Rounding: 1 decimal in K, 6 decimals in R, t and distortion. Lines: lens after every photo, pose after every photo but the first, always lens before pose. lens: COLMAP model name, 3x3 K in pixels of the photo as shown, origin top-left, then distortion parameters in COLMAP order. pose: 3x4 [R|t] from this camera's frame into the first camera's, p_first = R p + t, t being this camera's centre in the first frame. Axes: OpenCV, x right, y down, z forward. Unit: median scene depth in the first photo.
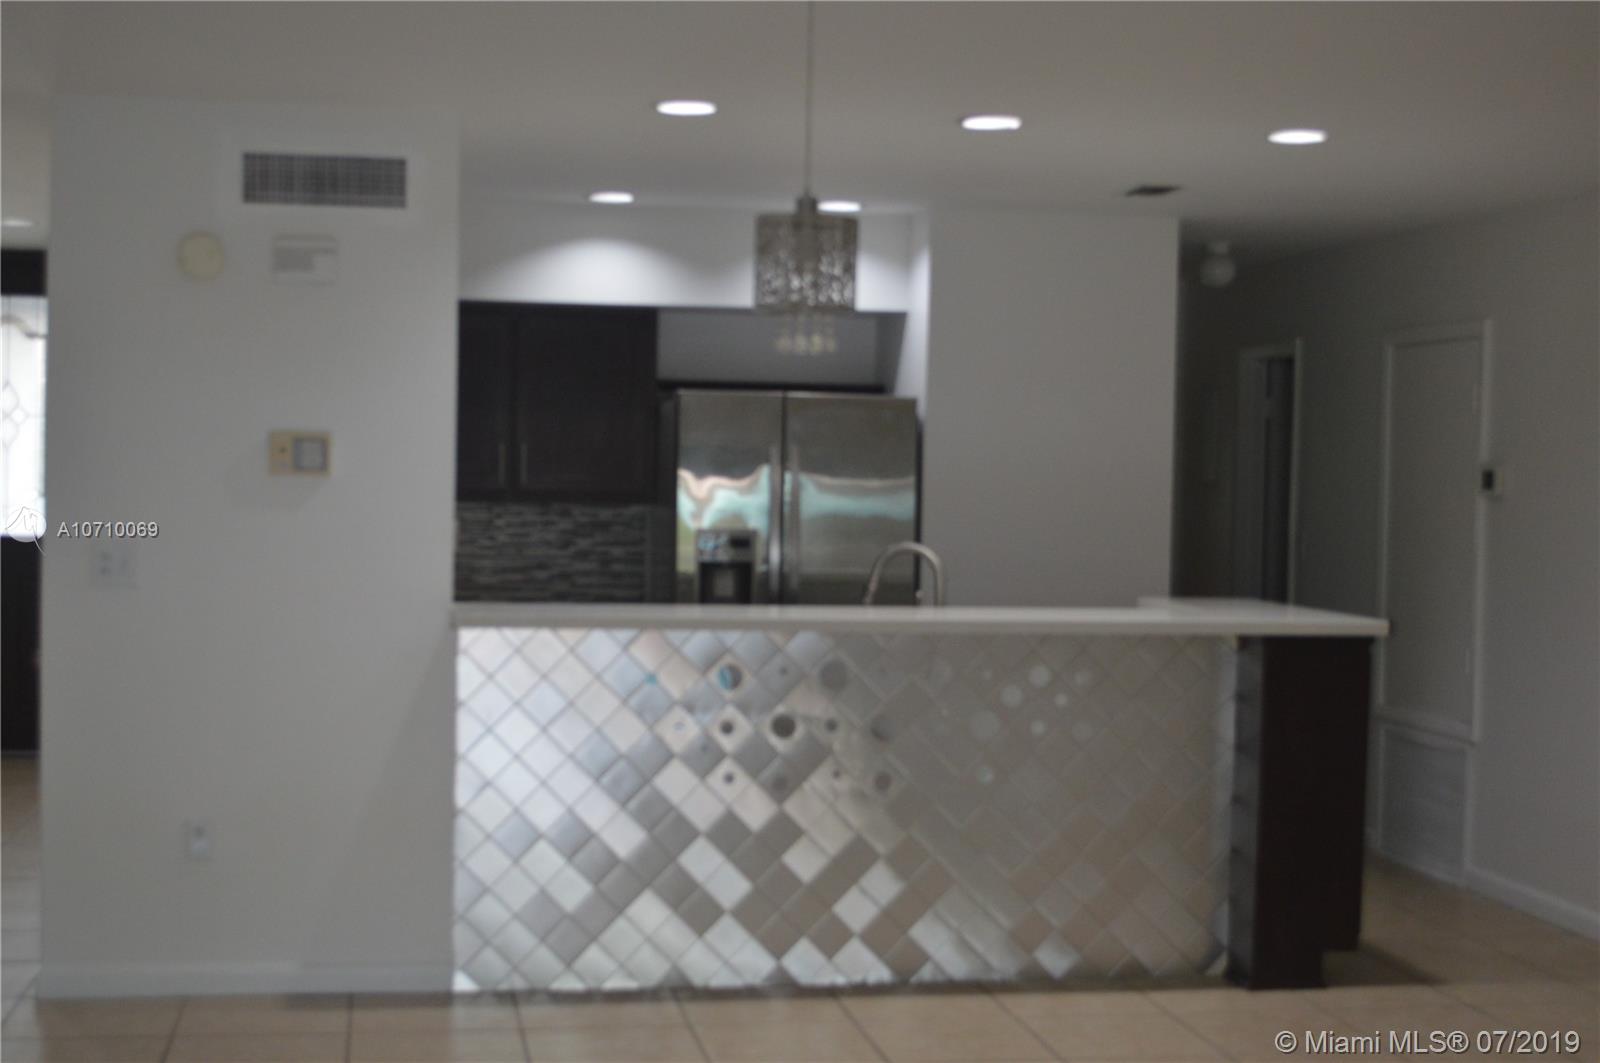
lens RADIAL K [[2274.5, 0, 808.3], [0, 2274.5, 528.0], [0, 0, 1]] dist [-0.026711, 0.000000]
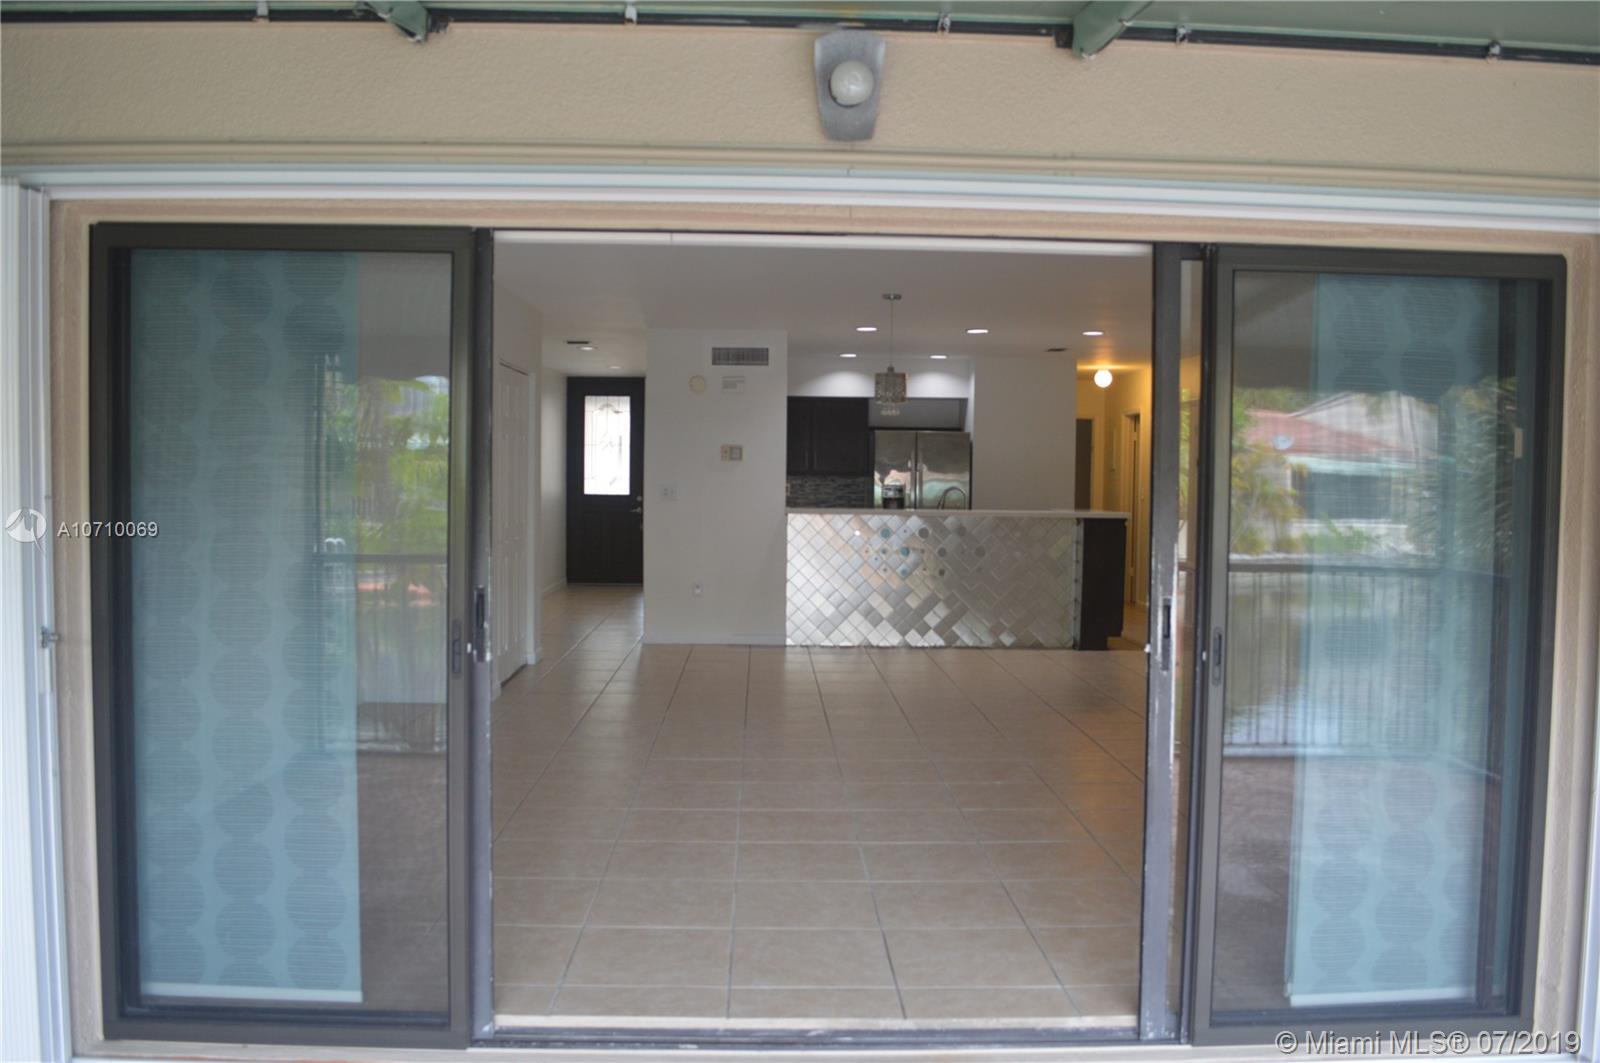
lens RADIAL K [[1275.9, 0, 816.9], [0, 1275.9, 536.8], [0, 0, 1]] dist [-0.087200, 0.014532]
pose [[0.990685, -0.000763, -0.136171, 0.092459], [0.003191, 0.999840, 0.017611, 0.041619], [0.136136, -0.017881, 0.990529, -0.533029]]
